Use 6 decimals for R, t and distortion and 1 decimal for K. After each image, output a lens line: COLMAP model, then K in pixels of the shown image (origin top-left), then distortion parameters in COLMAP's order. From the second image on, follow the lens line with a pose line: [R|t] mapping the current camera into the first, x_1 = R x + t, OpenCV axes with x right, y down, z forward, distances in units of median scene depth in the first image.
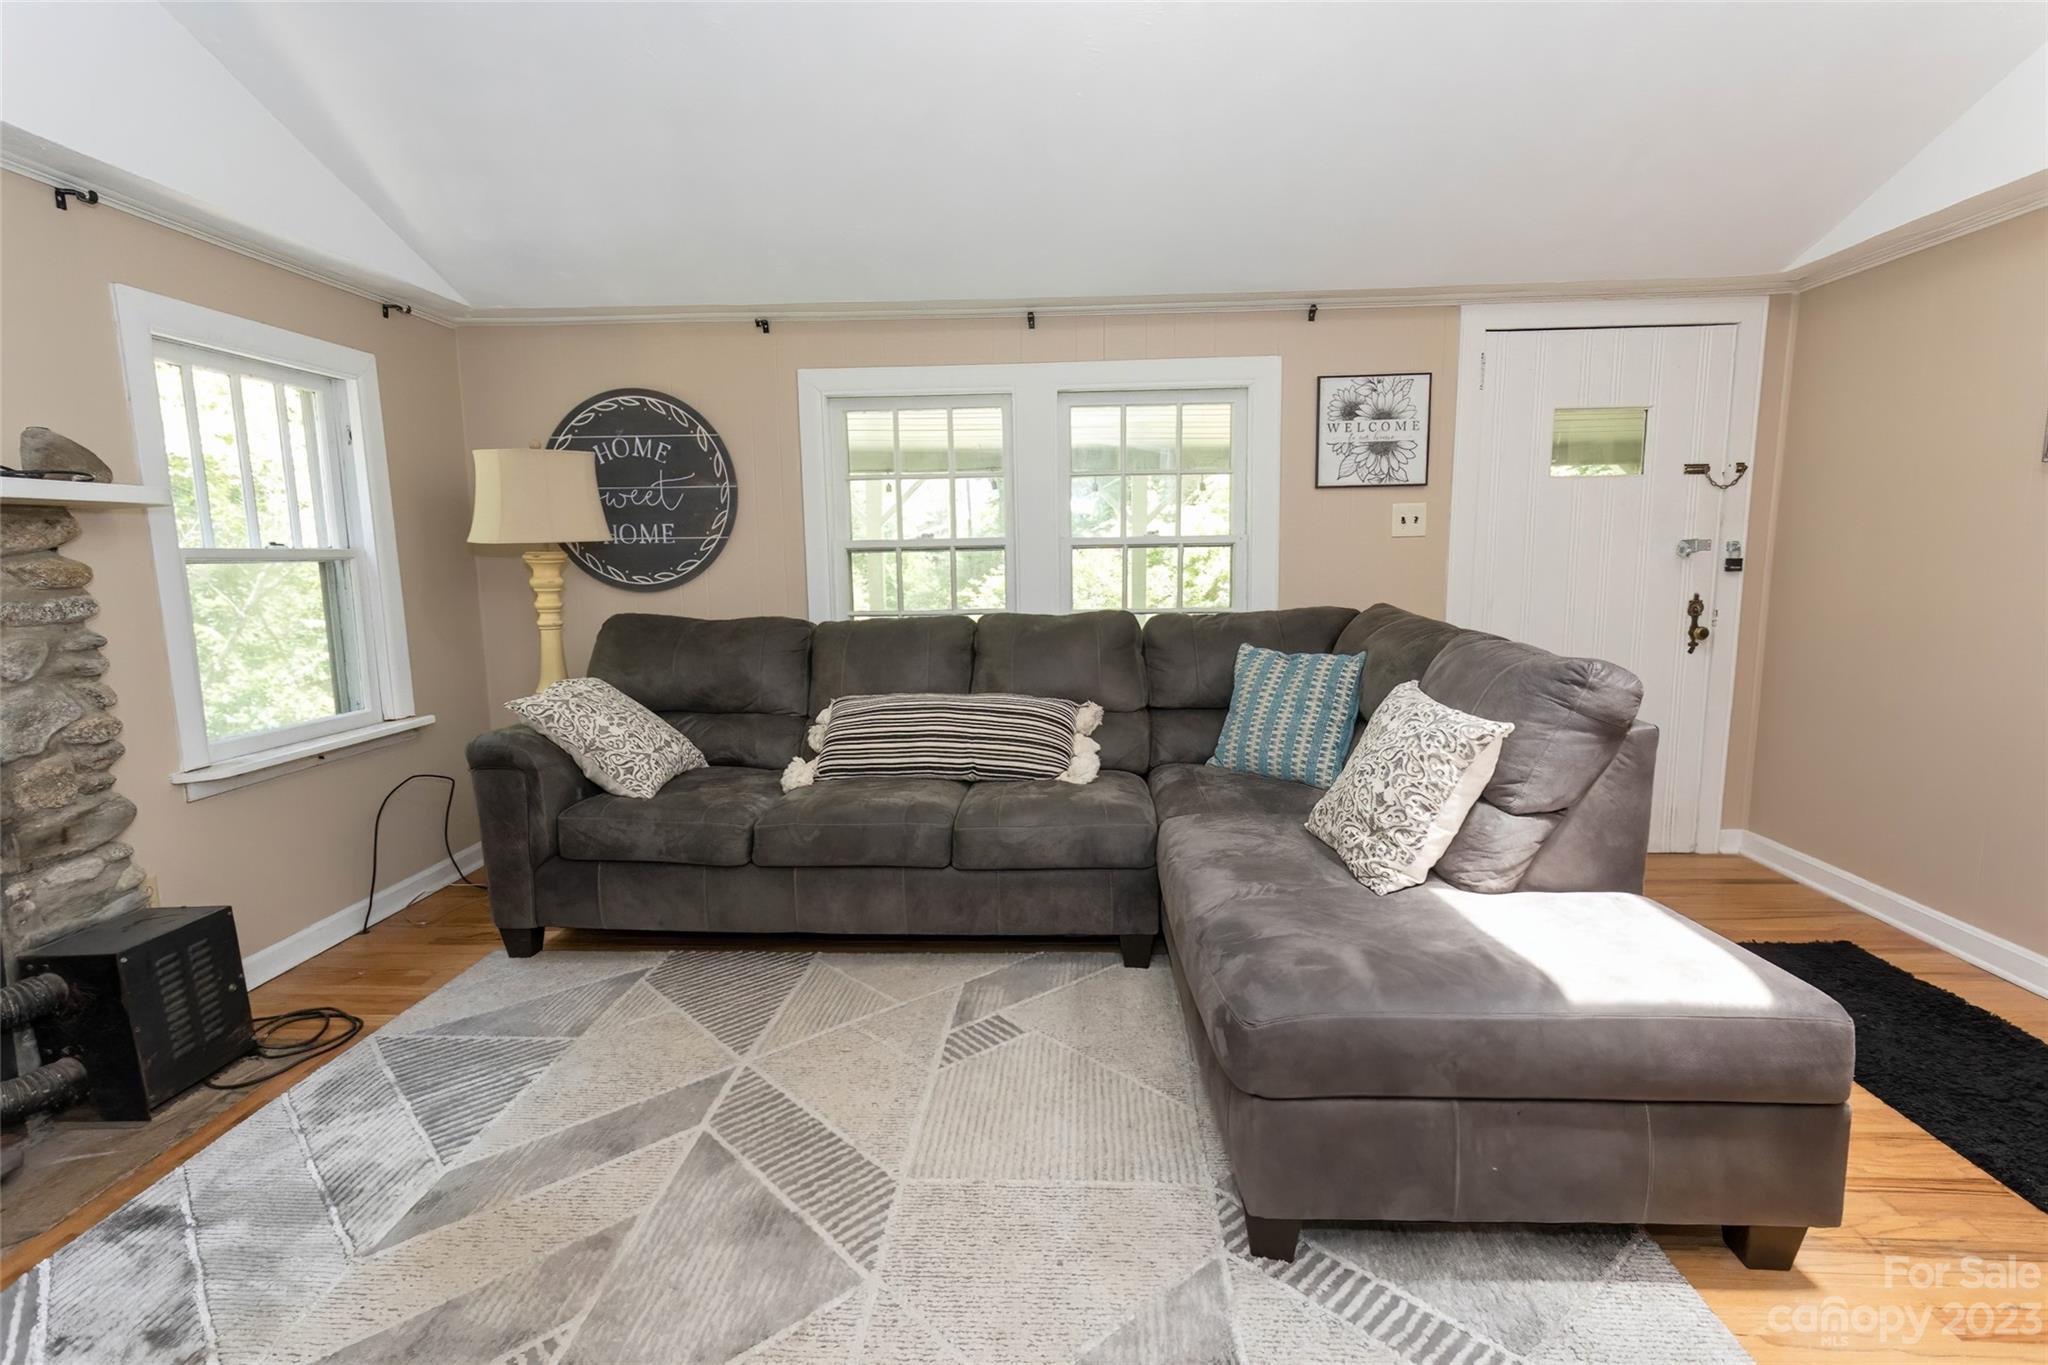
lens RADIAL K [[993.4, 0, 1025.2], [0, 993.4, 685.4], [0, 0, 1]] dist [0.007033, 0.001136]
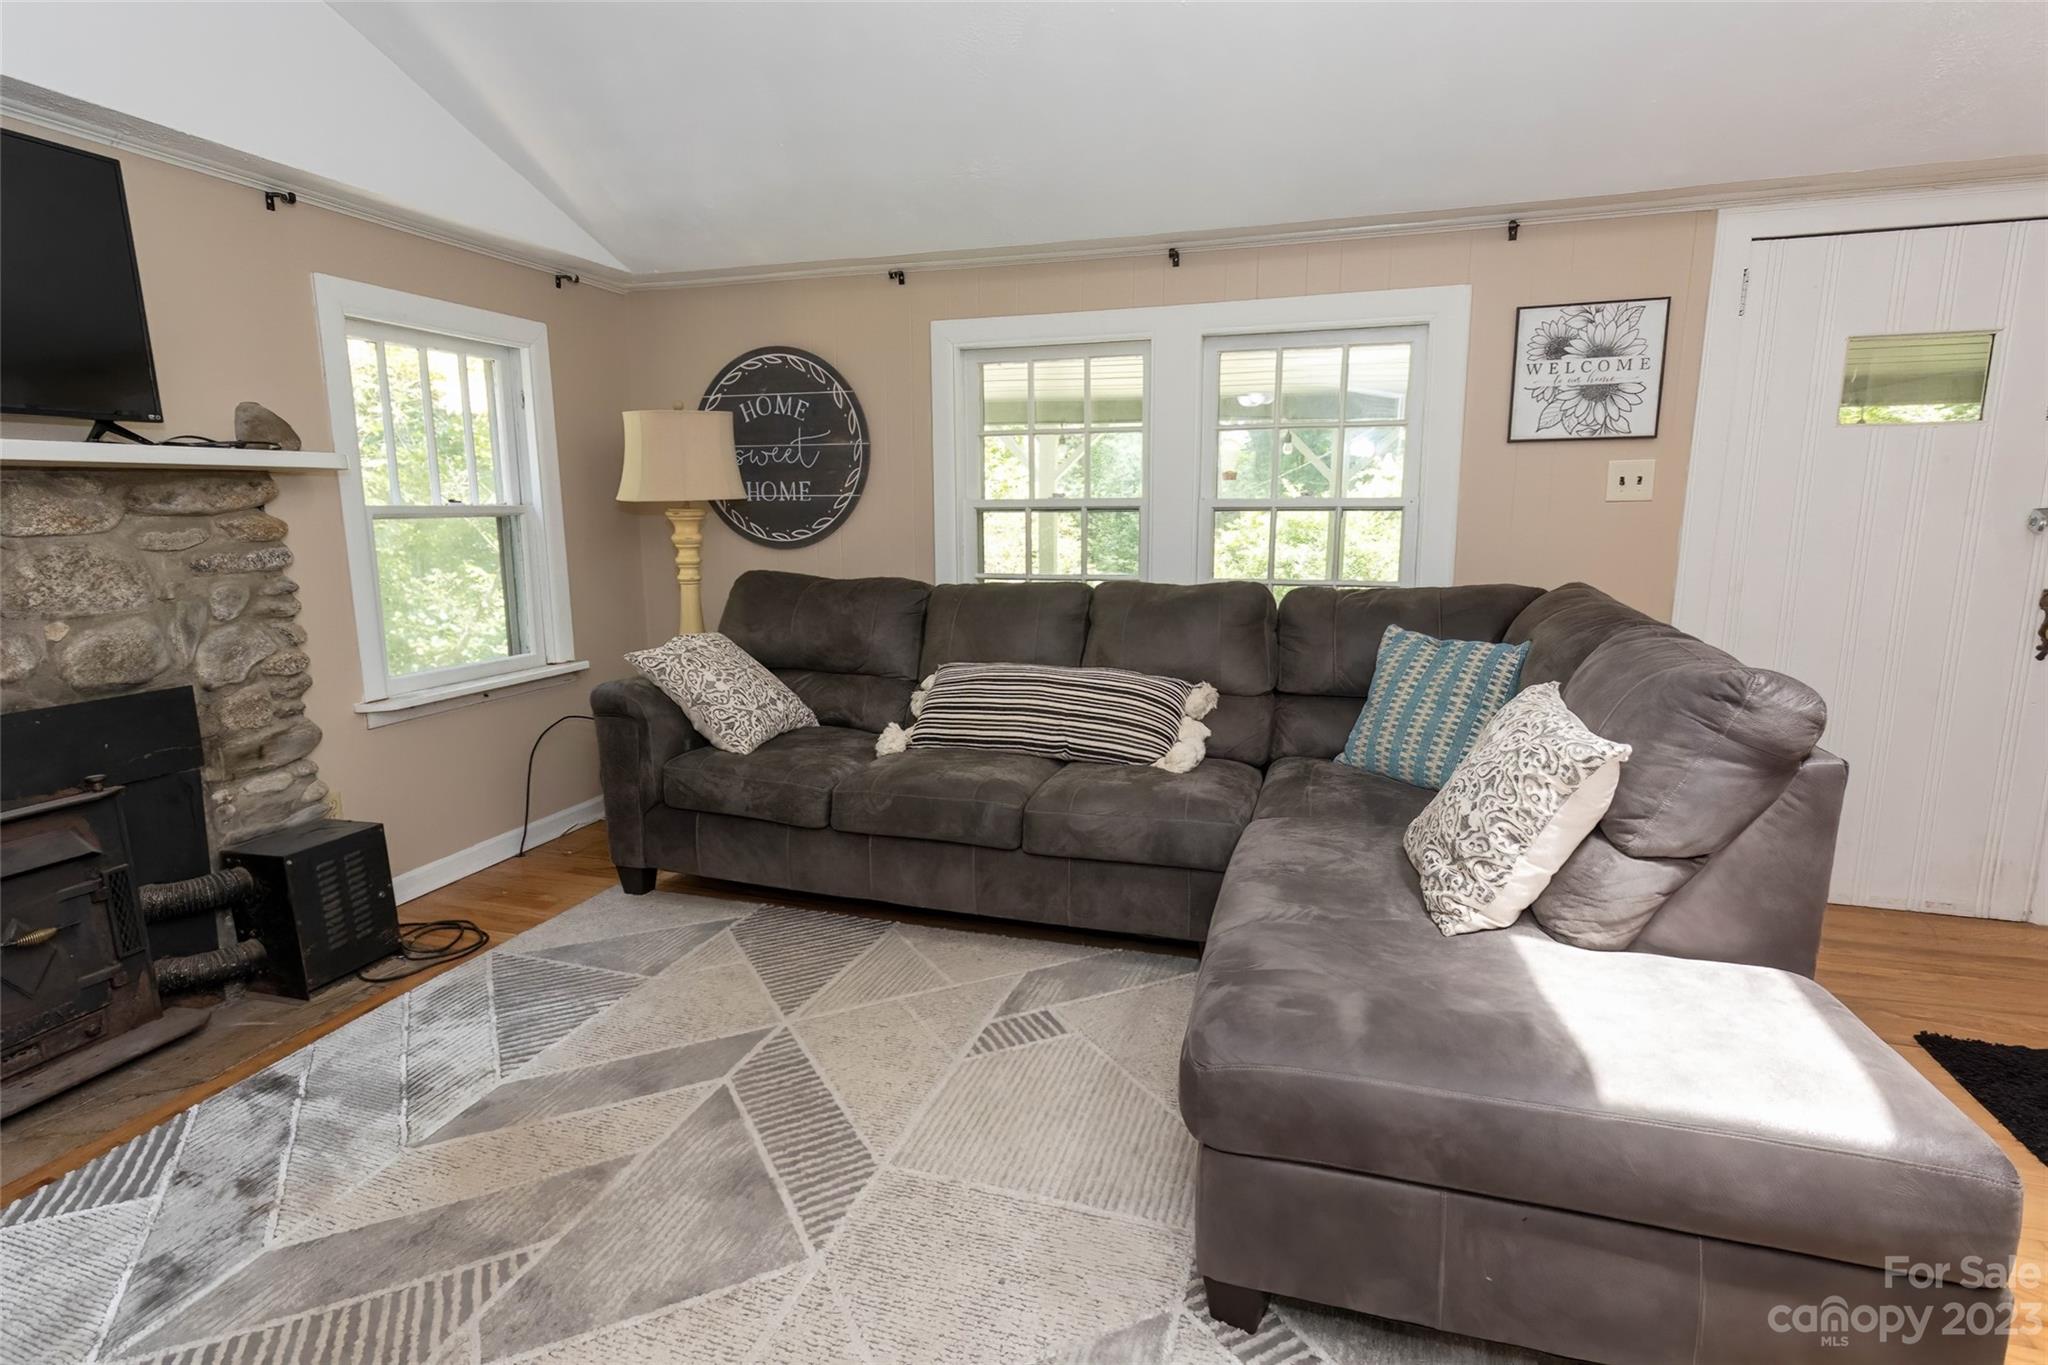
lens RADIAL K [[1049.2, 0, 994.6], [0, 1049.2, 683.0], [0, 0, 1]] dist [0.005501, 0.002304]
pose [[0.963309, 0.054659, -0.262771, 0.167899], [-0.044579, 0.998029, 0.044175, -0.021216], [0.264668, -0.030841, 0.963846, 0.032430]]
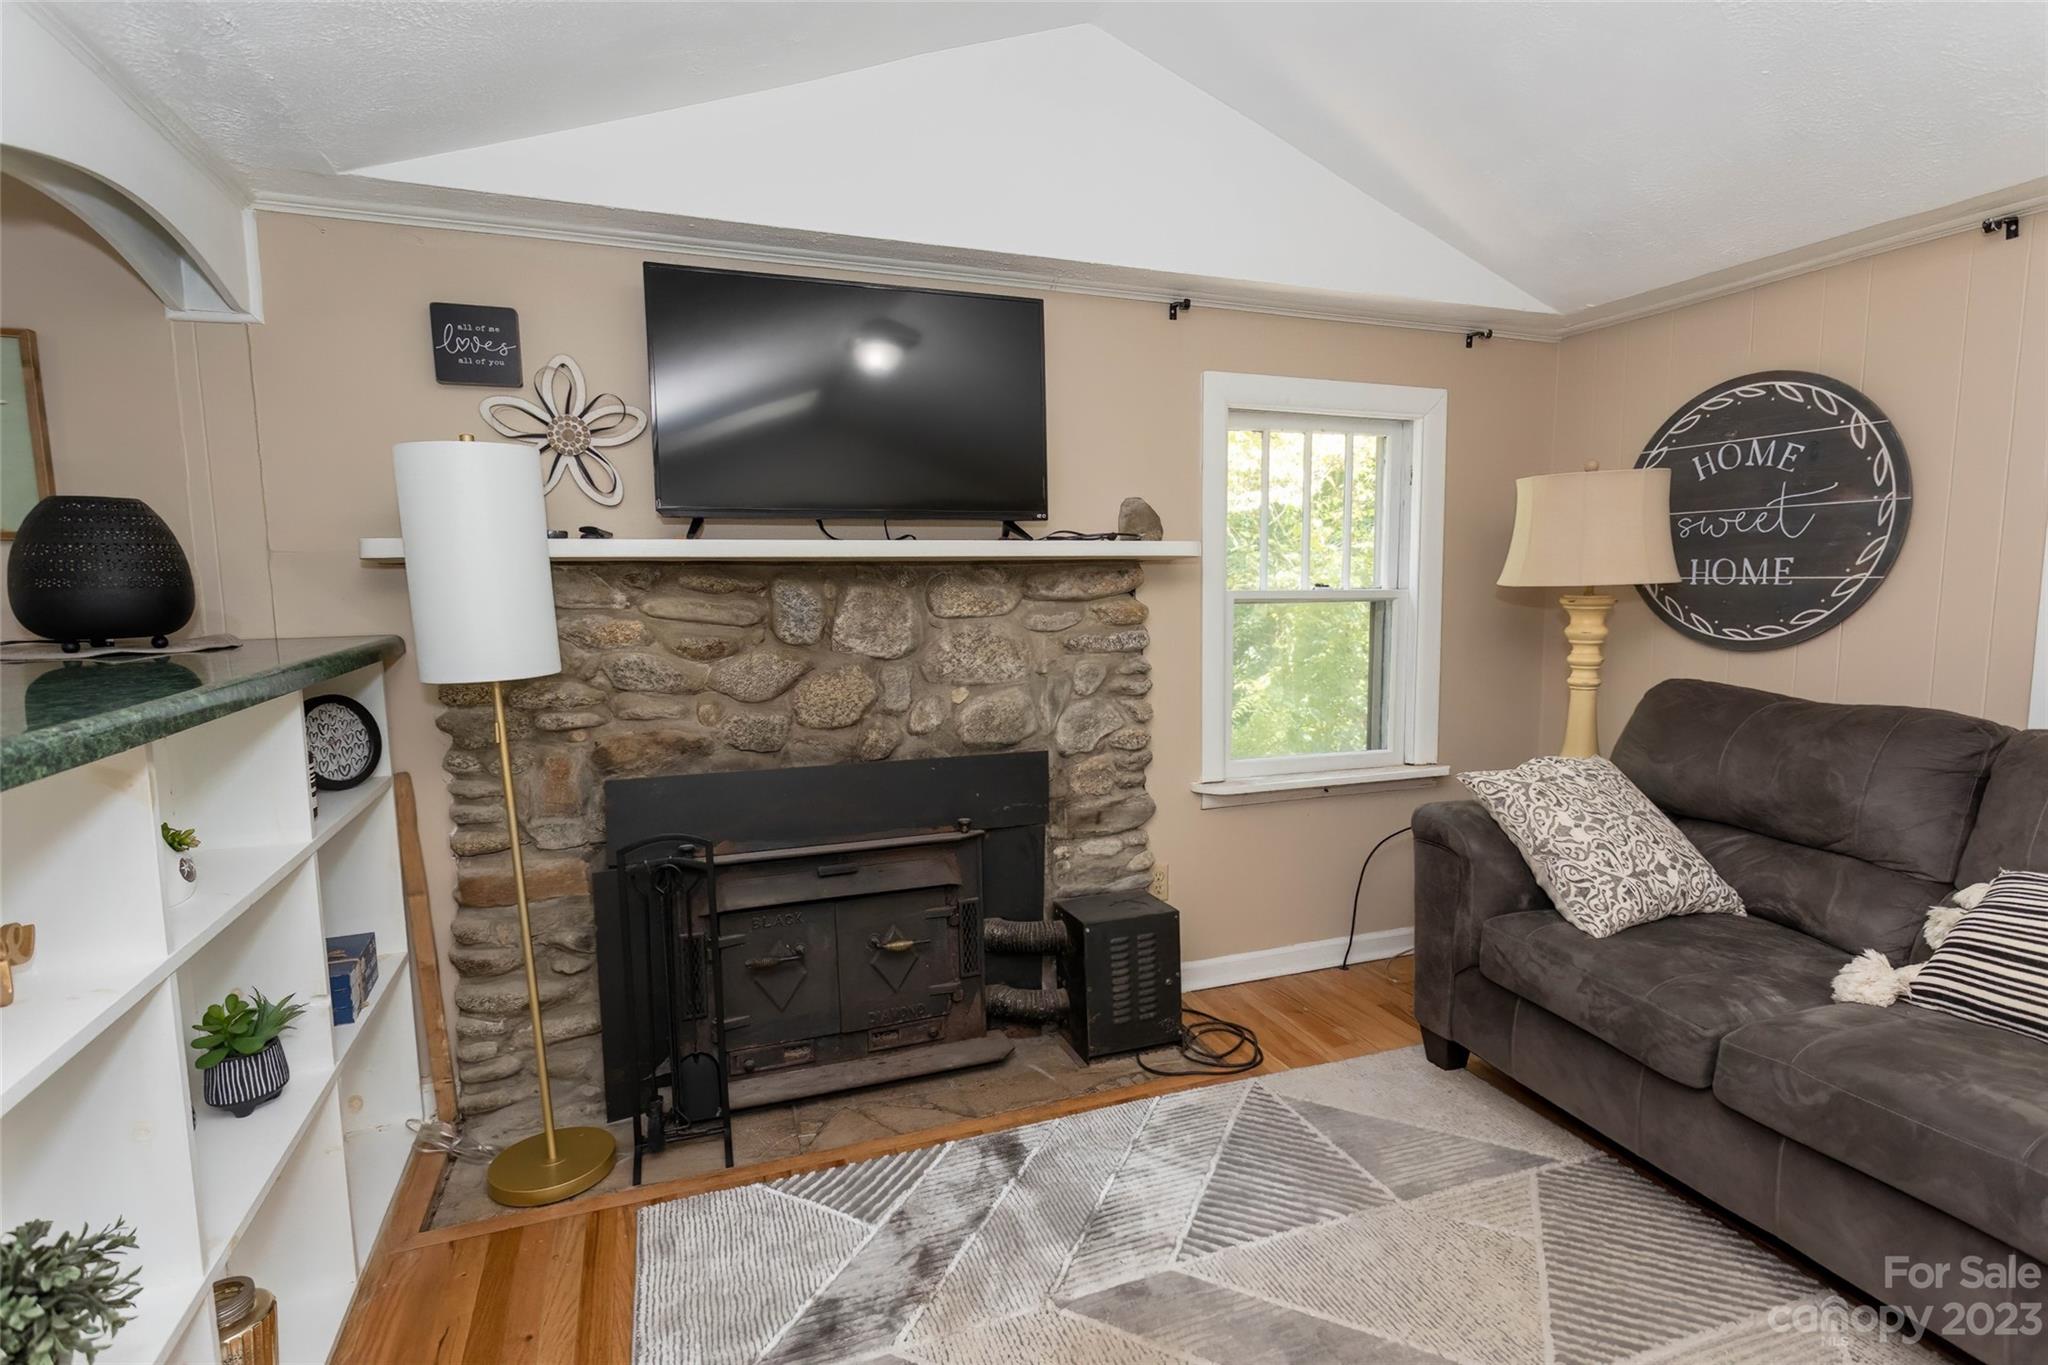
lens RADIAL K [[993.4, 0, 1025.2], [0, 993.4, 685.4], [0, 0, 1]] dist [0.007033, 0.001136]
pose [[0.394835, 0.107146, -0.912483, 0.121418], [-0.123694, 0.990333, 0.062764, -0.073528], [0.910387, 0.088088, 0.404272, 0.338107]]
